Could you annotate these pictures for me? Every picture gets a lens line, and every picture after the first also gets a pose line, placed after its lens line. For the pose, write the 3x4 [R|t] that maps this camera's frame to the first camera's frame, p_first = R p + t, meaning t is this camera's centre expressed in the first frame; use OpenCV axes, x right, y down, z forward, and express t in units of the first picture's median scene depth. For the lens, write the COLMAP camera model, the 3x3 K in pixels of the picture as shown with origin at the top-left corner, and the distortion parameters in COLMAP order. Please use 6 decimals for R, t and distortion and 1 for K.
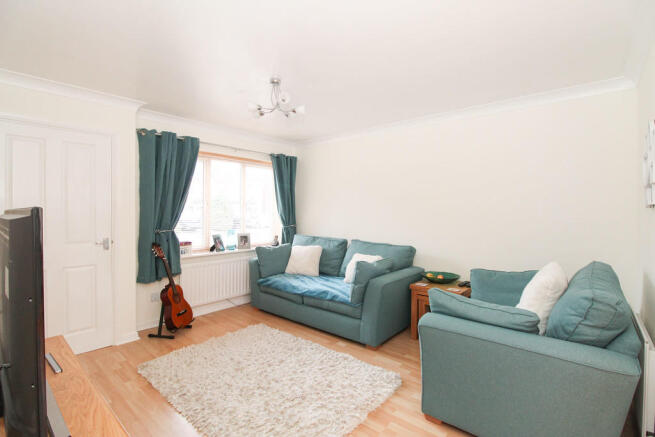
lens RADIAL K [[310.2, 0, 329.5], [0, 310.2, 213.2], [0, 0, 1]] dist [-0.001103, -0.000199]
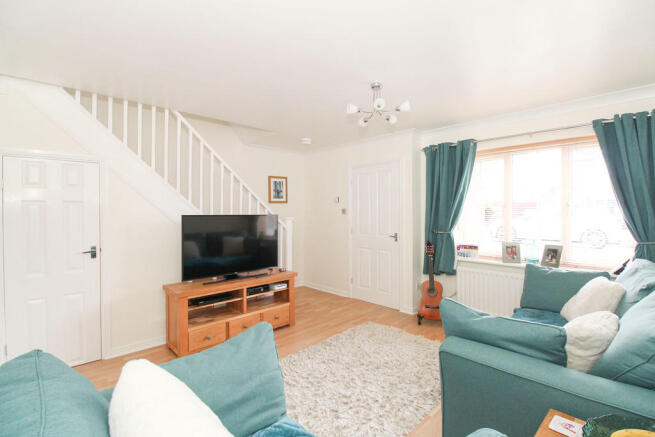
lens RADIAL K [[310.2, 0, 329.5], [0, 310.2, 213.2], [0, 0, 1]] dist [-0.001103, -0.000199]
pose [[-0.095546, -0.005071, -0.995412, 0.609565], [-0.009716, 0.999944, -0.004162, -0.002426], [0.995378, 0.009274, -0.095590, 0.690331]]
